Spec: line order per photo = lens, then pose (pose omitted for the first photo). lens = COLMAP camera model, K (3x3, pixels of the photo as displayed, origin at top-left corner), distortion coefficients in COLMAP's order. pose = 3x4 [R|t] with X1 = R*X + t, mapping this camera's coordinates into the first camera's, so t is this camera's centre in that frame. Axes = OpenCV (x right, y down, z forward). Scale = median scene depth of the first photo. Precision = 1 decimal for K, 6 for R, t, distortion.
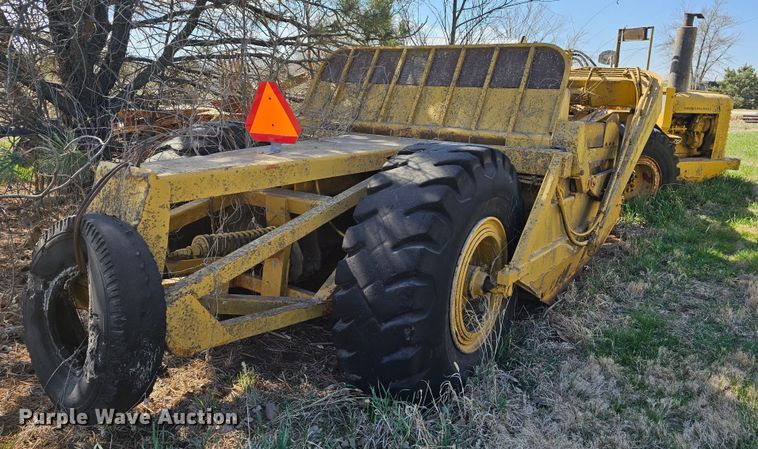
lens RADIAL K [[508.5, 0, 376.7], [0, 508.5, 219.2], [0, 0, 1]] dist [0.008738, -0.002064]
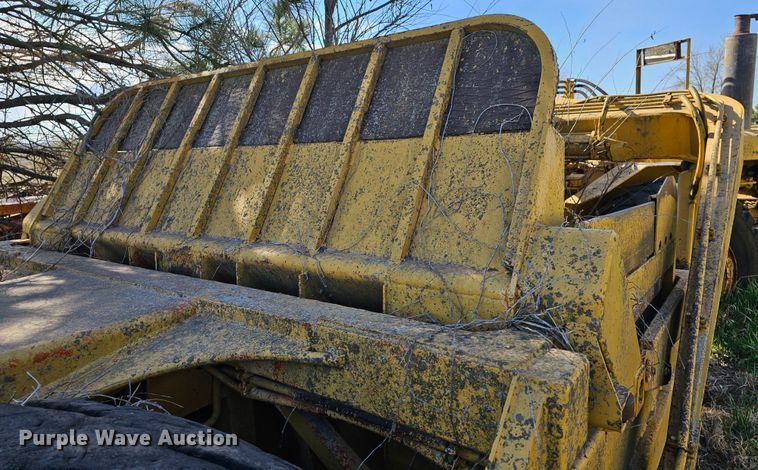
lens RADIAL K [[508.1, 0, 377.6], [0, 508.1, 230.3], [0, 0, 1]] dist [0.011005, -0.000606]
pose [[0.997671, -0.061334, -0.029839, 0.227978], [0.058152, 0.993501, -0.097849, -0.139968], [0.035646, 0.095886, 0.994754, 0.574100]]
